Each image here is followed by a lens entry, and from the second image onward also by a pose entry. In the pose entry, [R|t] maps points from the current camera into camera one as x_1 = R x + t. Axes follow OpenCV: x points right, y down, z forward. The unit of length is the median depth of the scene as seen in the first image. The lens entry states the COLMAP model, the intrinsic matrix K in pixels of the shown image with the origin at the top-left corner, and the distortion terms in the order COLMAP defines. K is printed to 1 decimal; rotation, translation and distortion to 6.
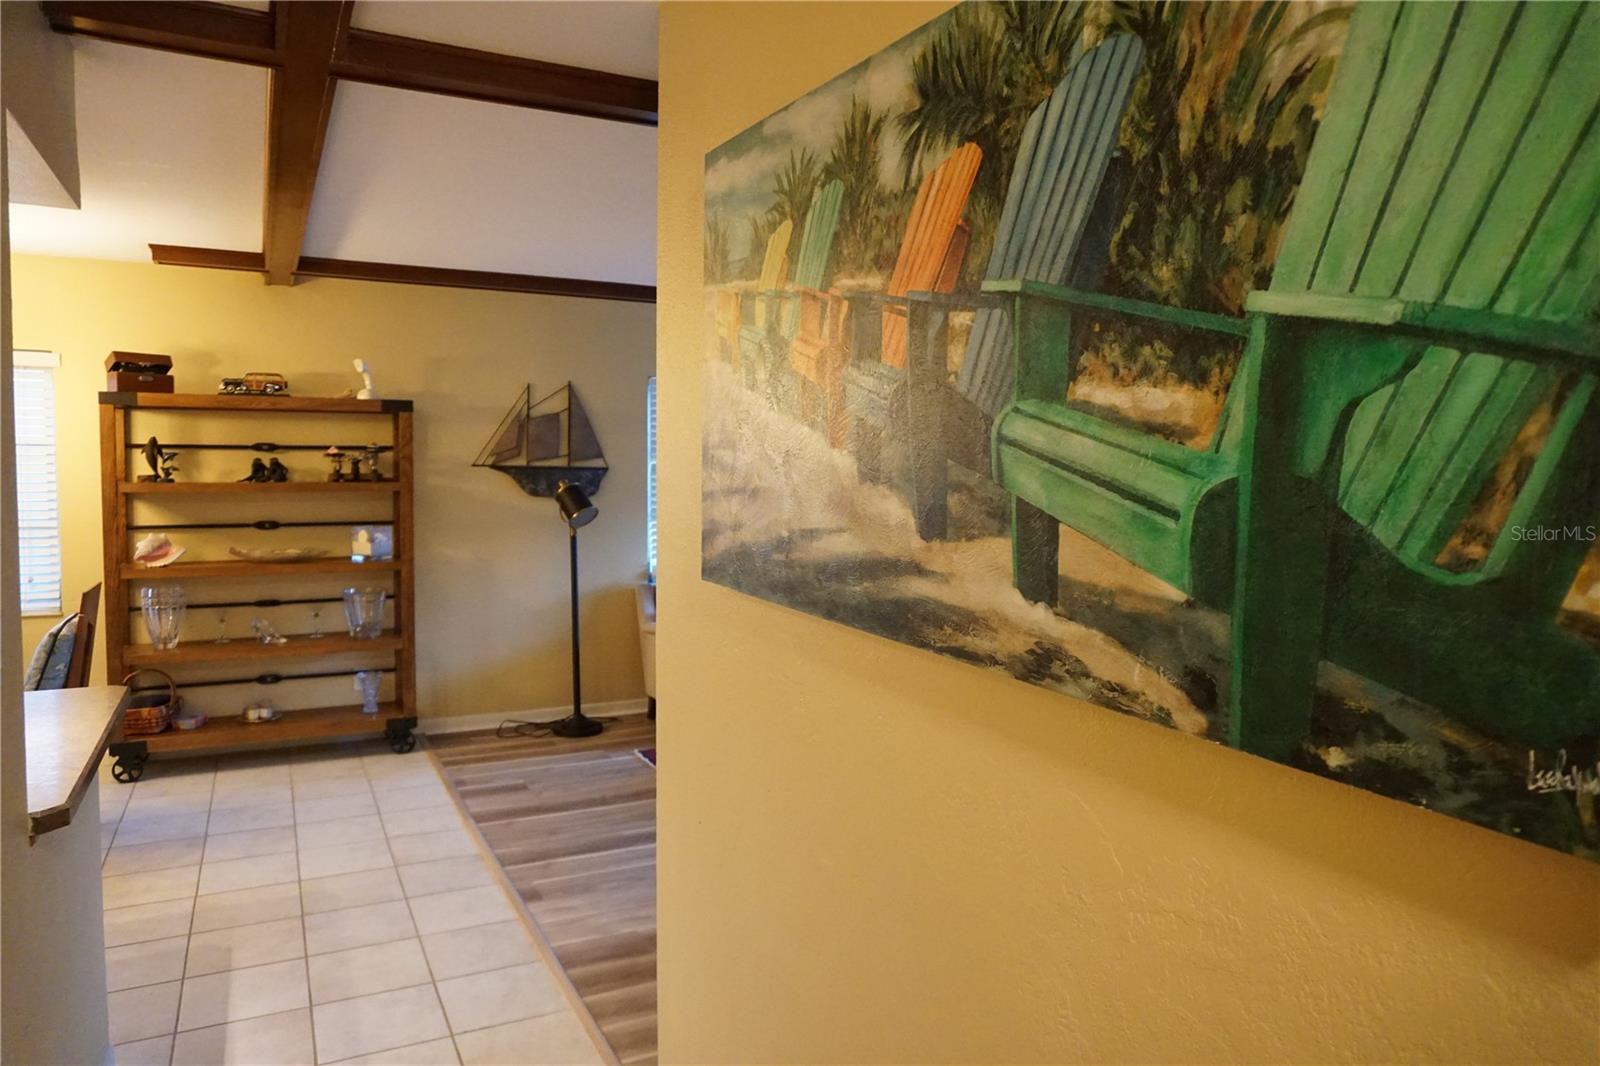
lens RADIAL K [[1073.7, 0, 797.7], [0, 1073.7, 538.5], [0, 0, 1]] dist [-0.041431, 0.029774]
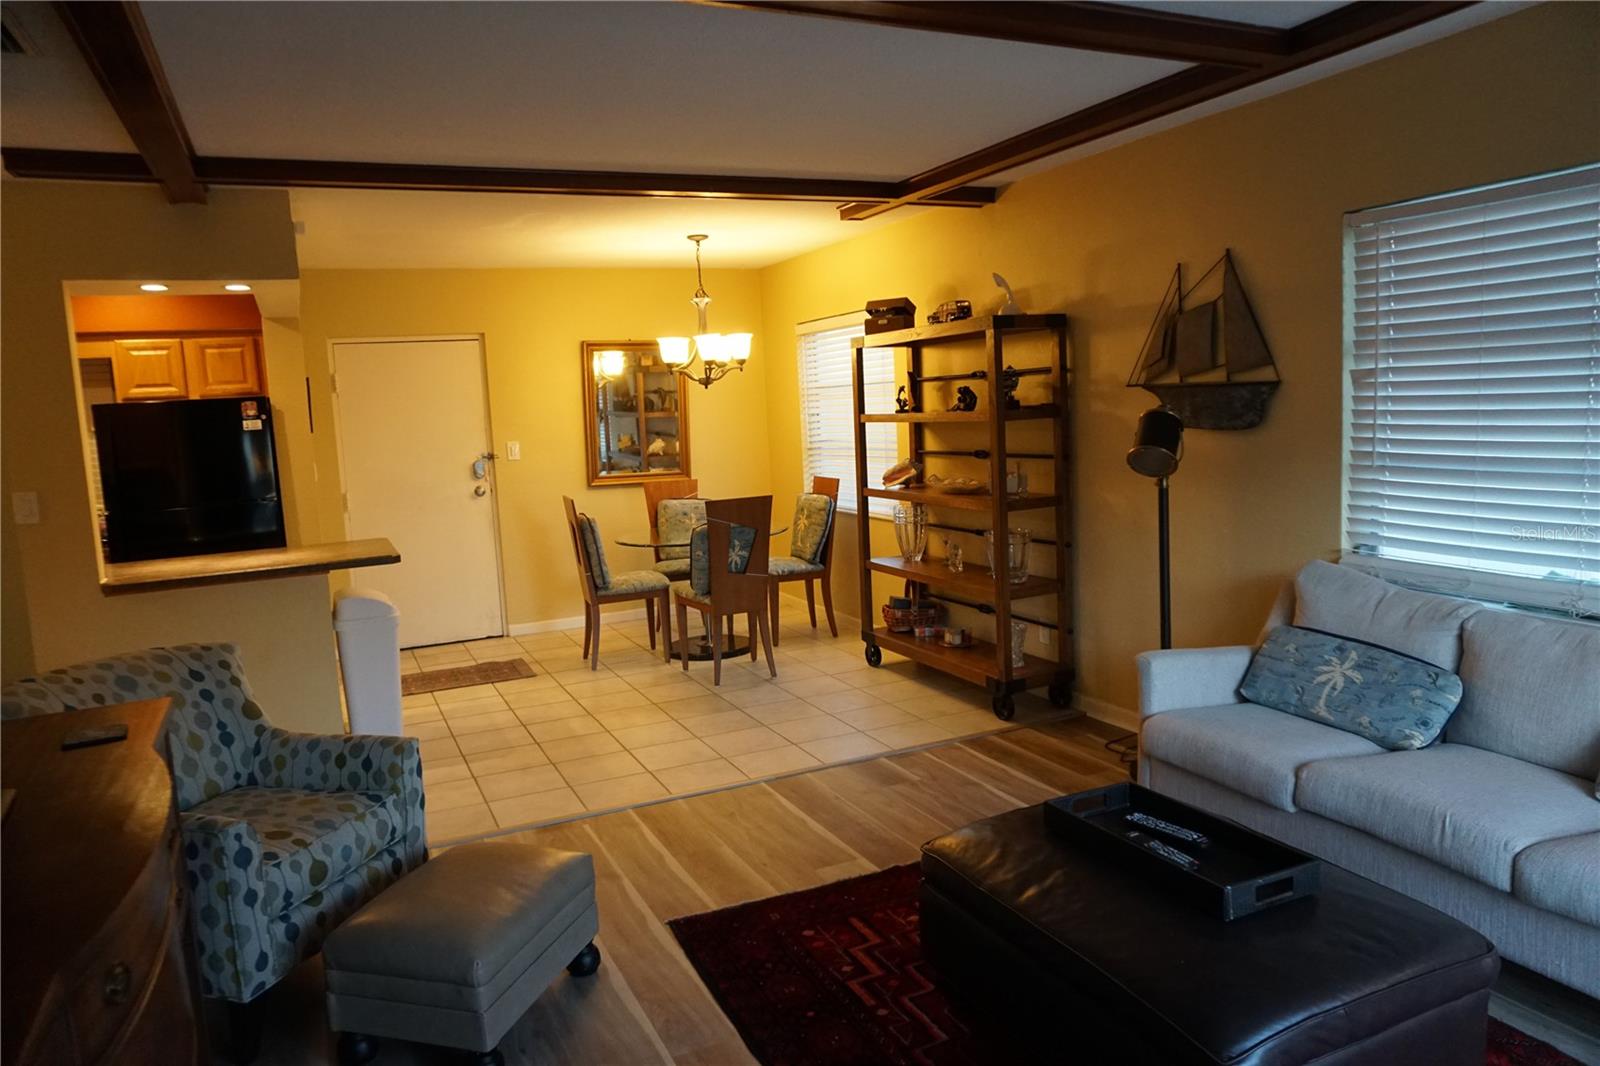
lens RADIAL K [[1073.7, 0, 800.3], [0, 1073.7, 532.9], [0, 0, 1]] dist [-0.041431, 0.029774]
pose [[-0.032101, 0.112695, -0.993111, 0.483107], [-0.025184, 0.993216, 0.113521, -0.047010], [0.999167, 0.028655, -0.029045, 0.827323]]
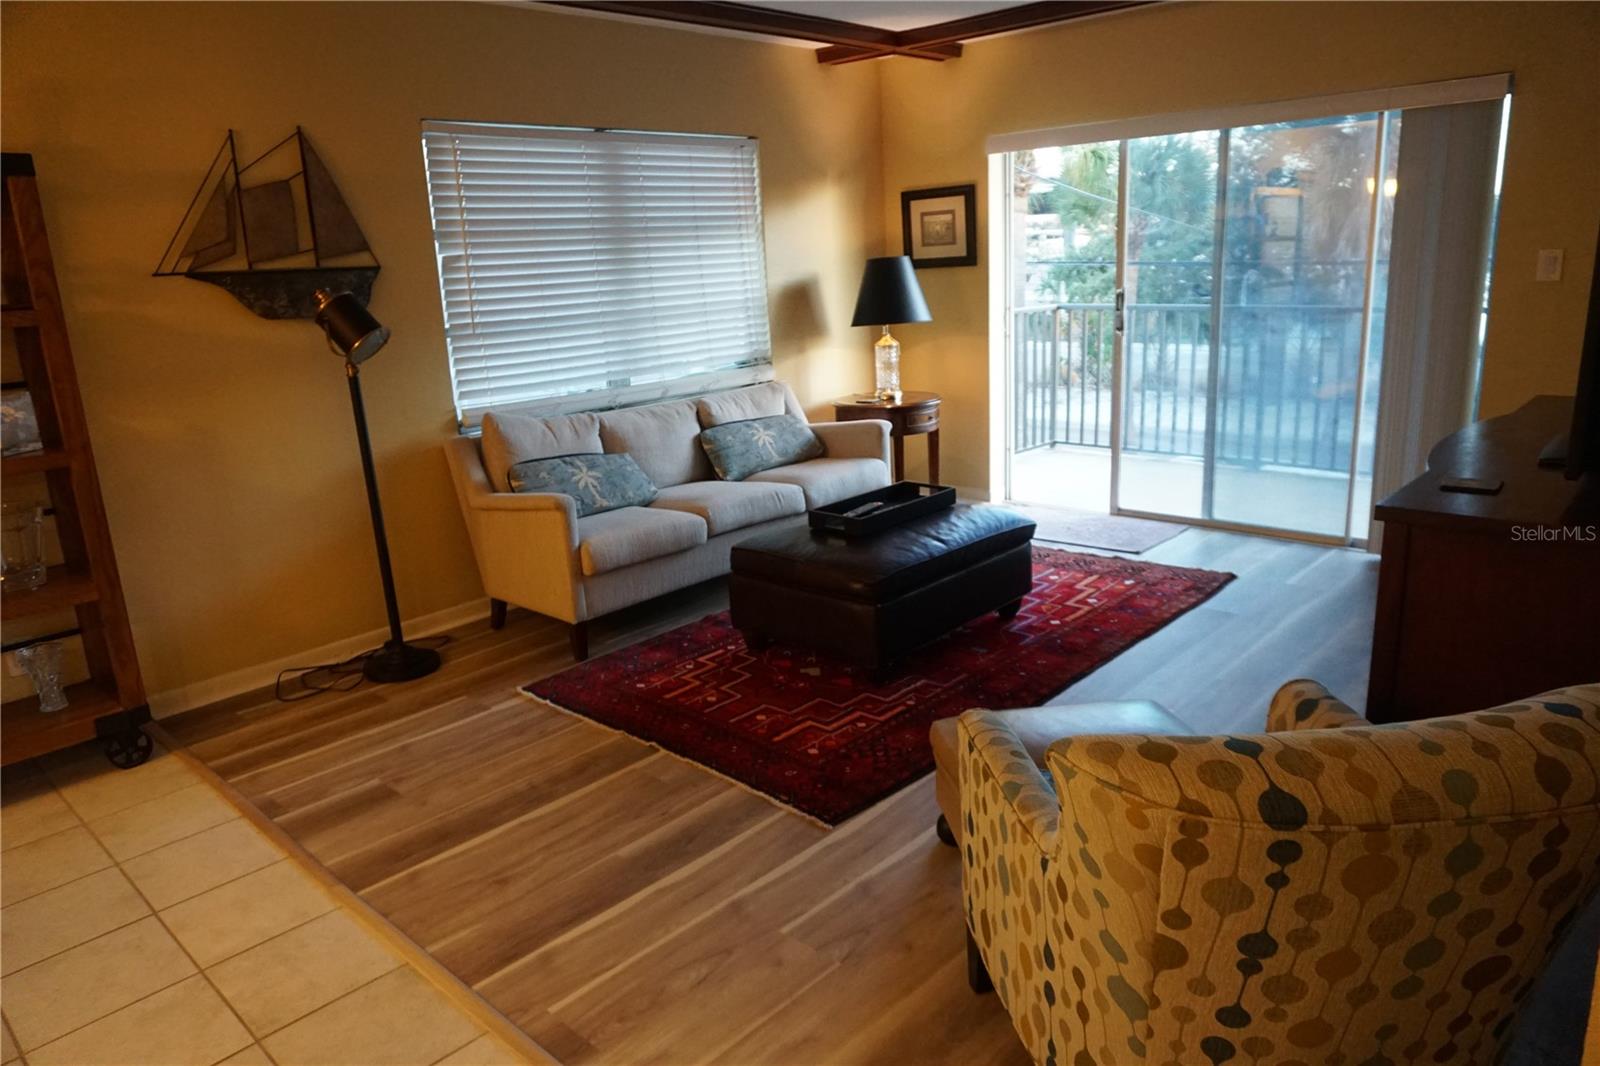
lens RADIAL K [[1073.7, 0, 803.0], [0, 1073.7, 530.2], [0, 0, 1]] dist [-0.041431, 0.029774]
pose [[0.938914, -0.140761, 0.314049, -0.177763], [0.084341, 0.978816, 0.186564, -0.009355], [-0.333657, -0.148680, 0.930896, 0.323154]]
